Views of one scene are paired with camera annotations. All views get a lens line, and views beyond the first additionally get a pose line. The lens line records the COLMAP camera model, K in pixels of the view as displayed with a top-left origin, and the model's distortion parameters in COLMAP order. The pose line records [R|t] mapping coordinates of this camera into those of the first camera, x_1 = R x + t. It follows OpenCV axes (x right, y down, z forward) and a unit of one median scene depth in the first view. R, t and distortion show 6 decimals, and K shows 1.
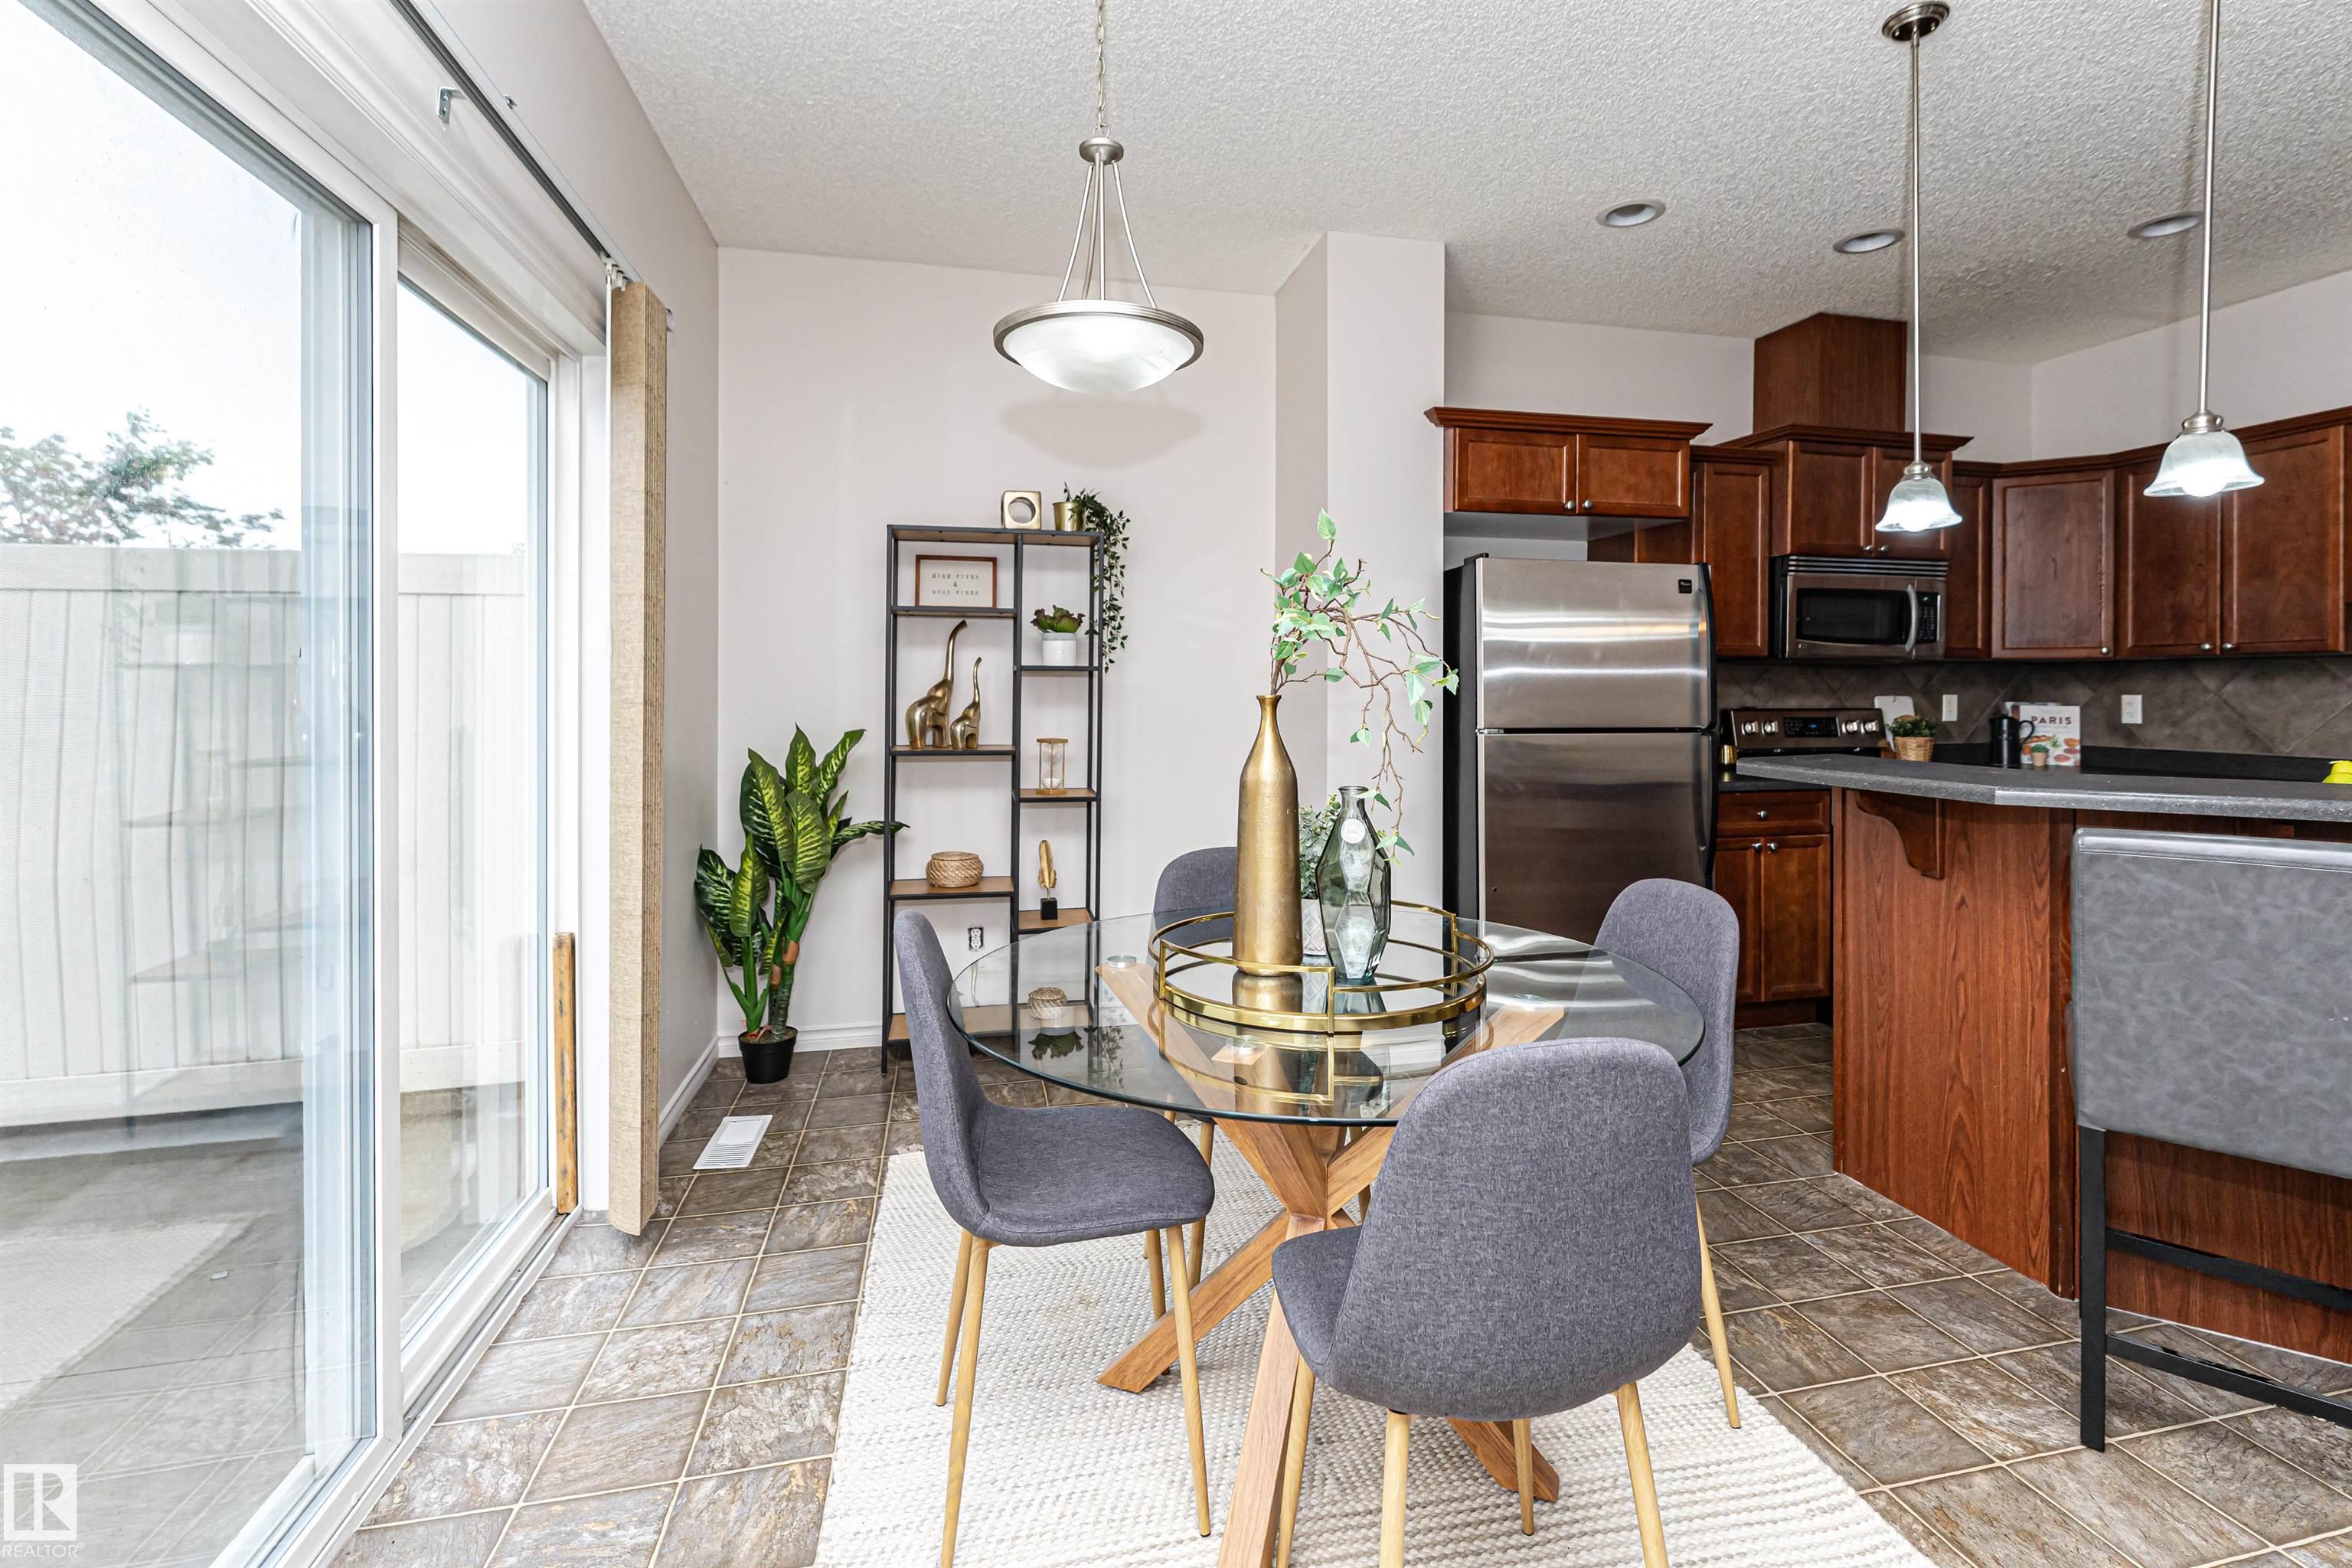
lens RADIAL K [[1100.5, 0, 1217.7], [0, 1100.5, 691.6], [0, 0, 1]] dist [-0.001782, 0.000157]
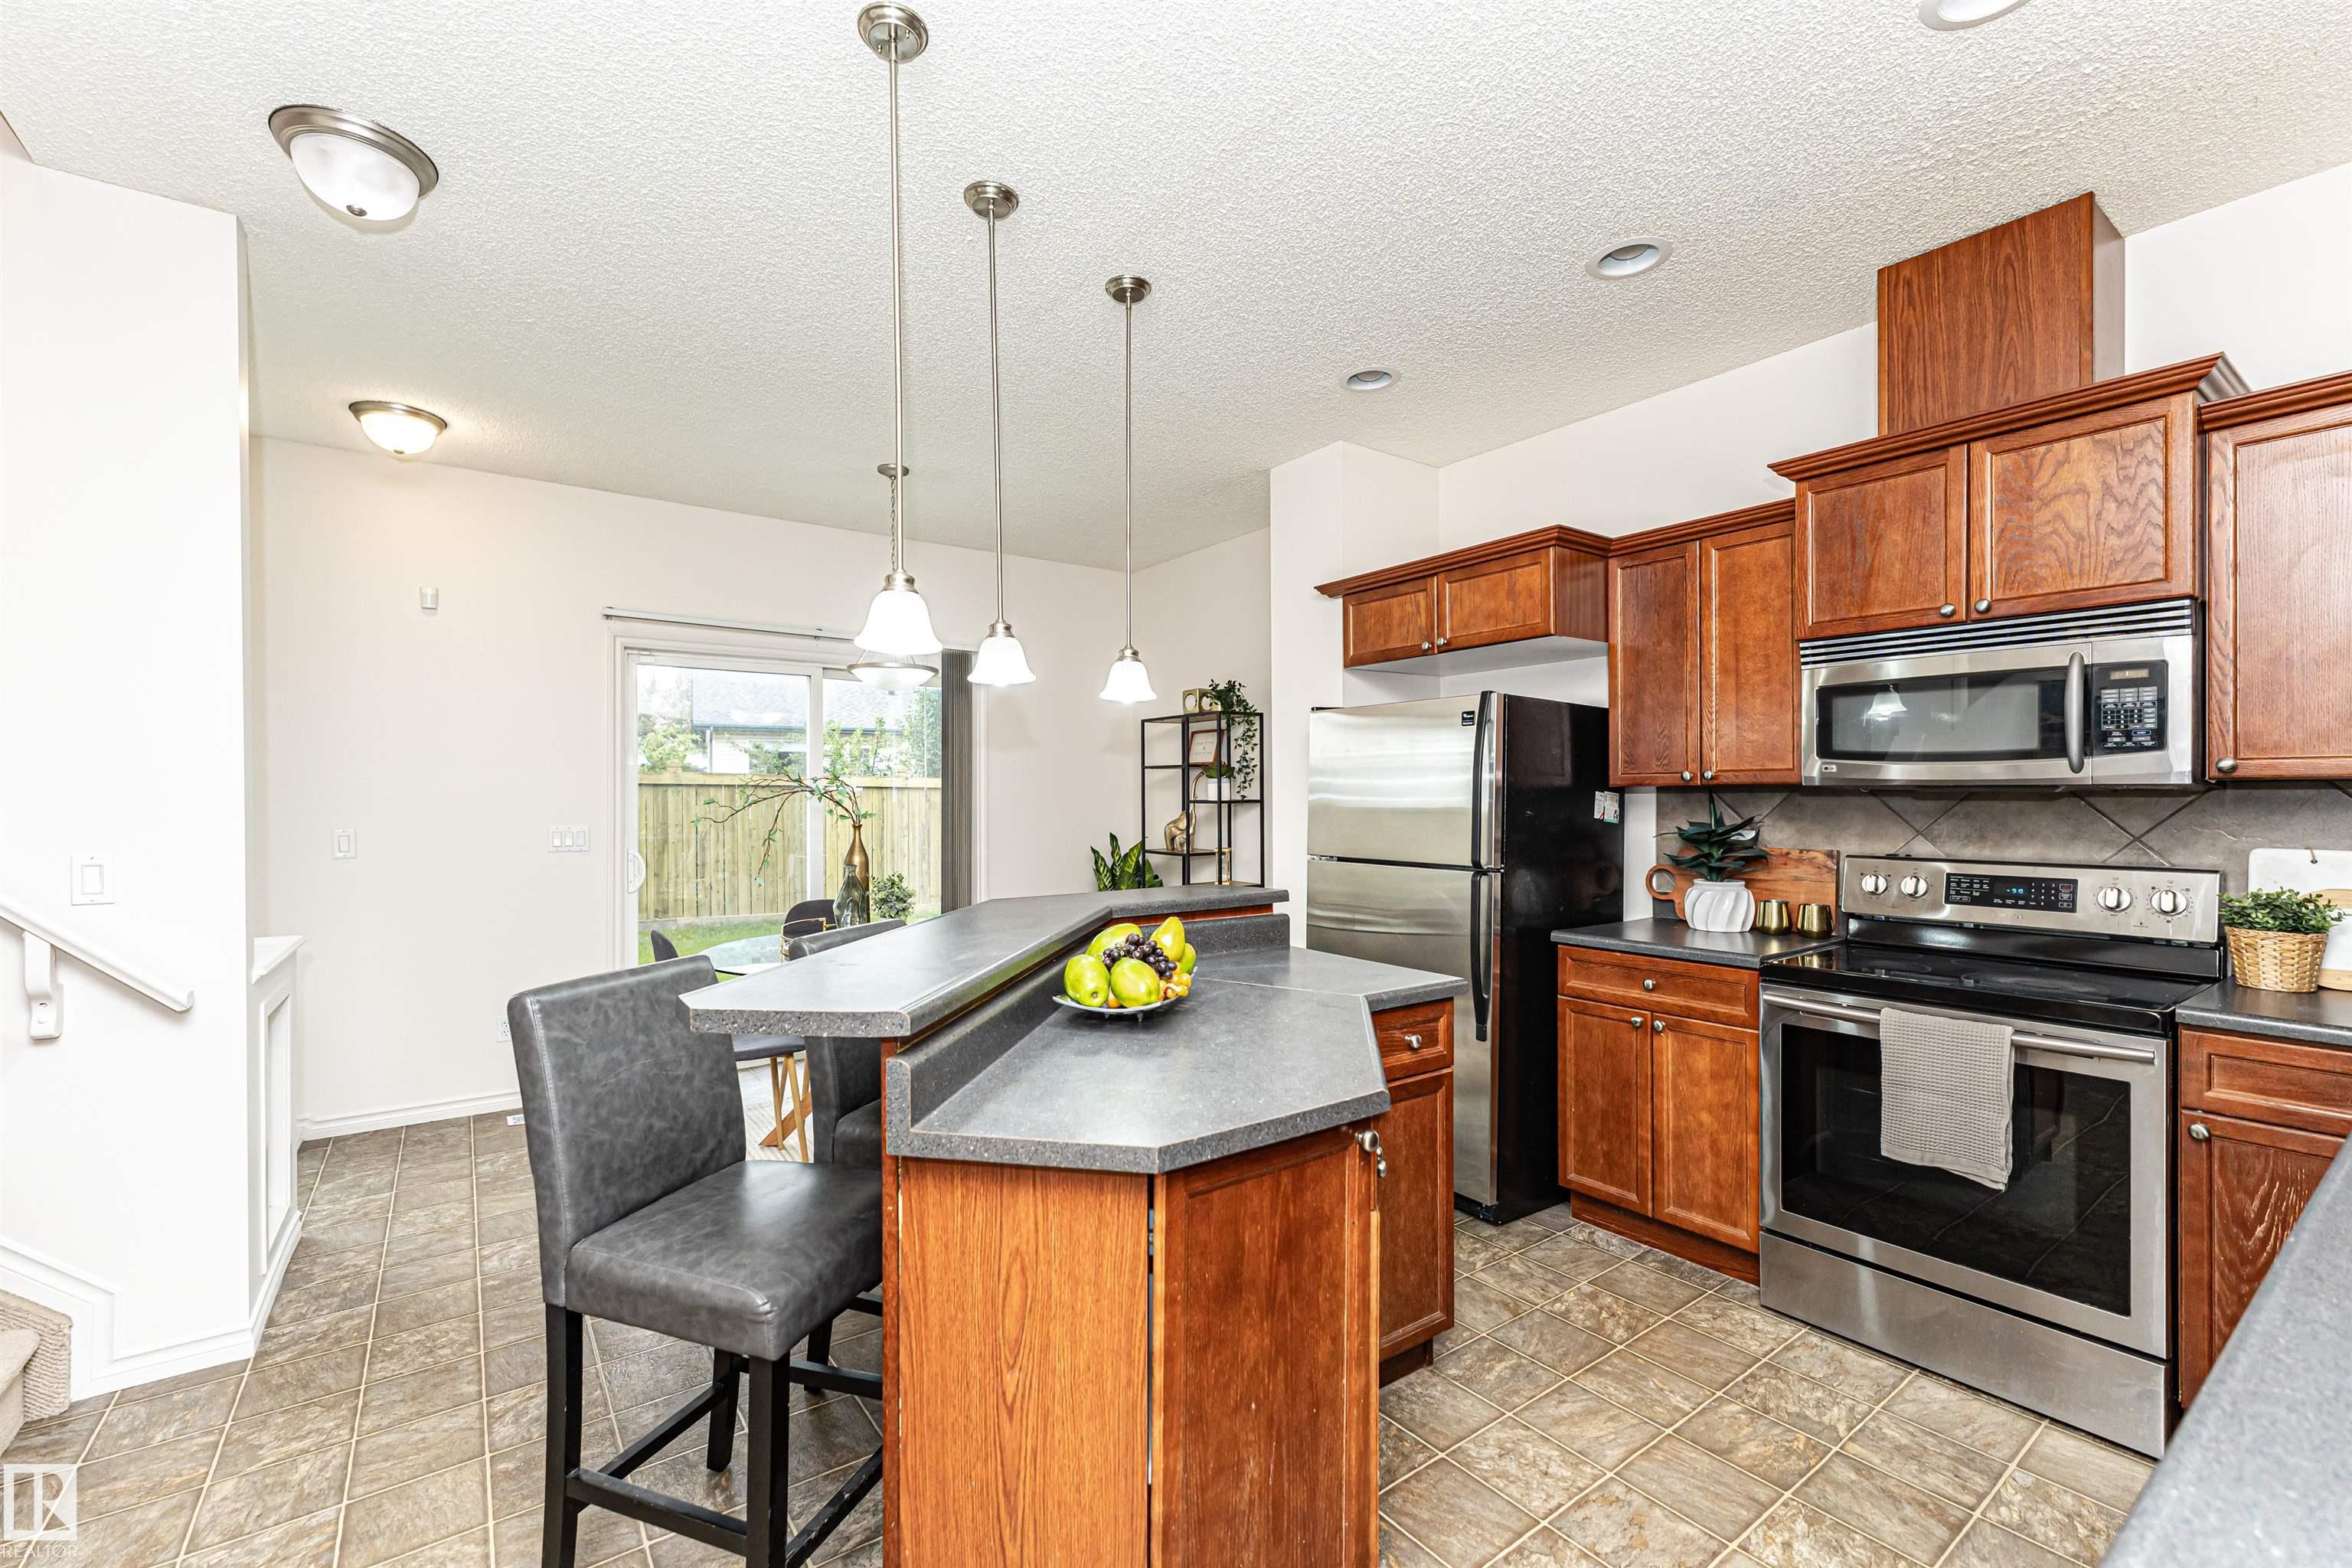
lens RADIAL K [[978.4, 0, 1097.4], [0, 978.4, 791.6], [0, 0, 1]] dist [0.004031, -0.000204]
pose [[0.339560, -0.009613, -0.940535, 0.903975], [-0.004990, 0.999915, -0.012021, -0.015245], [0.940571, 0.008775, 0.339483, 0.329886]]
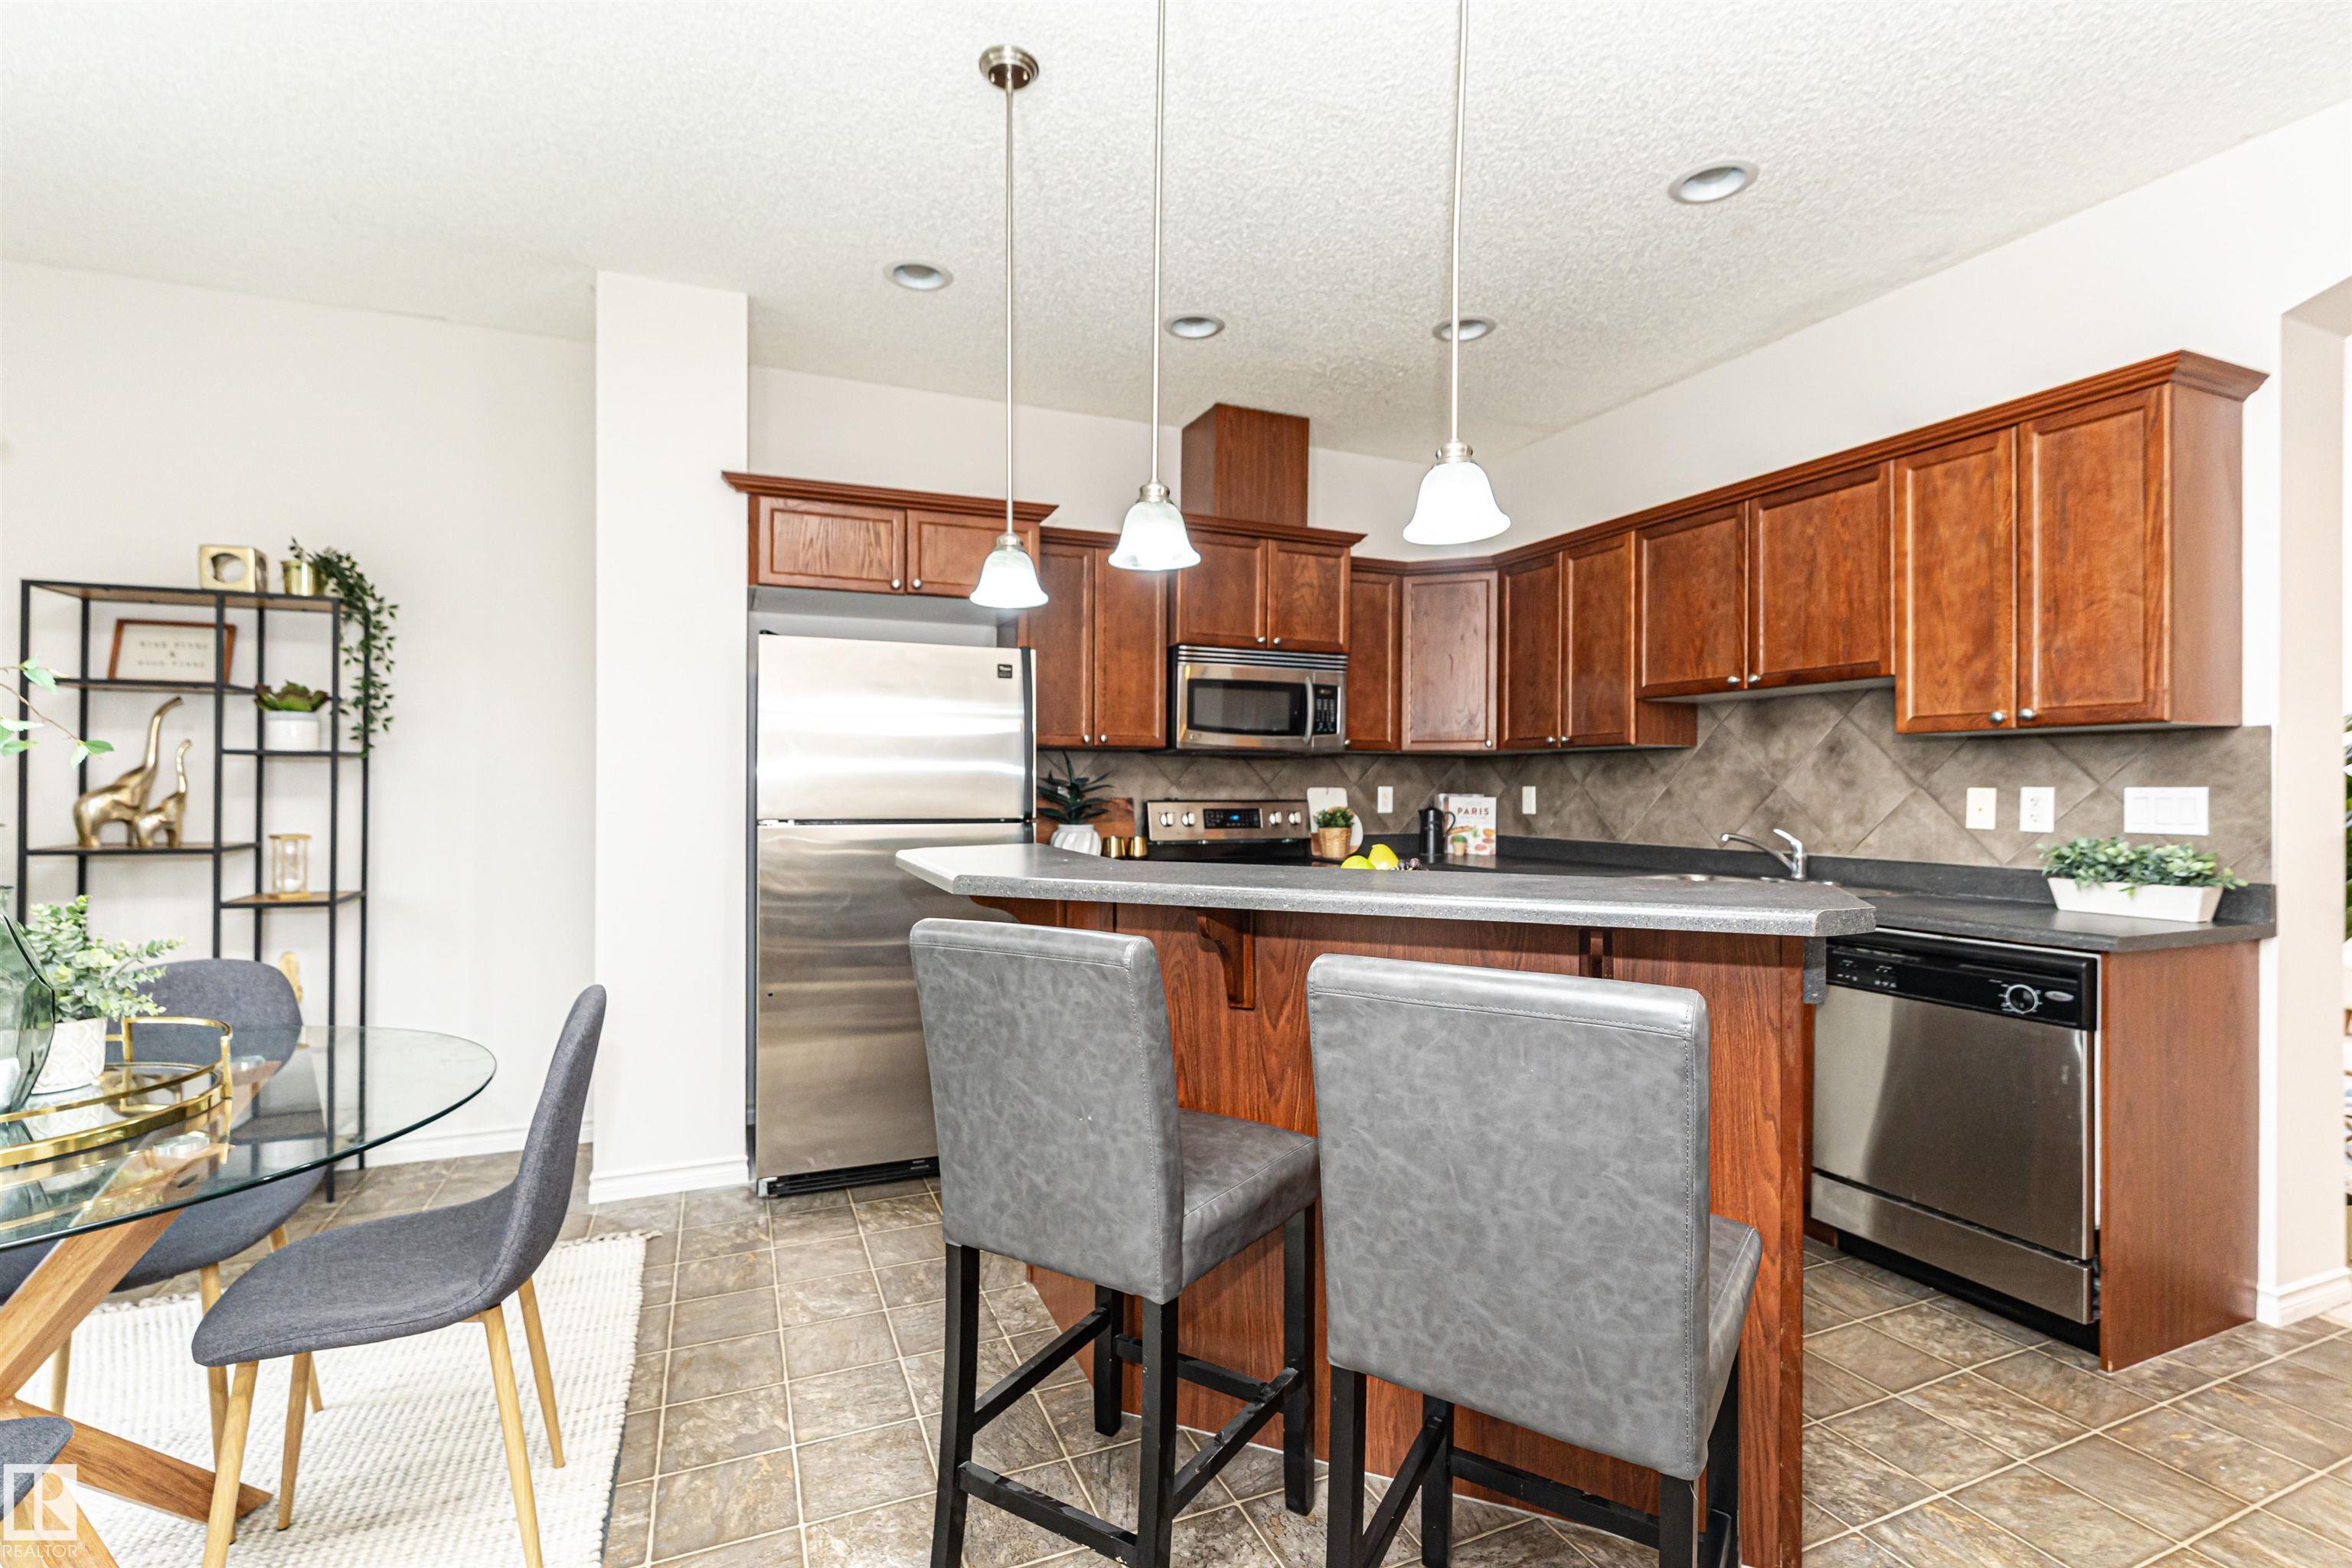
lens RADIAL K [[1113.4, 0, 1122.6], [0, 1113.4, 781.8], [0, 0, 1]] dist [-0.002050, -0.000532]
pose [[0.985709, 0.001460, 0.168449, 0.296469], [-0.000277, 0.999975, -0.007048, 0.006506], [-0.168455, 0.006901, 0.985685, 0.020890]]
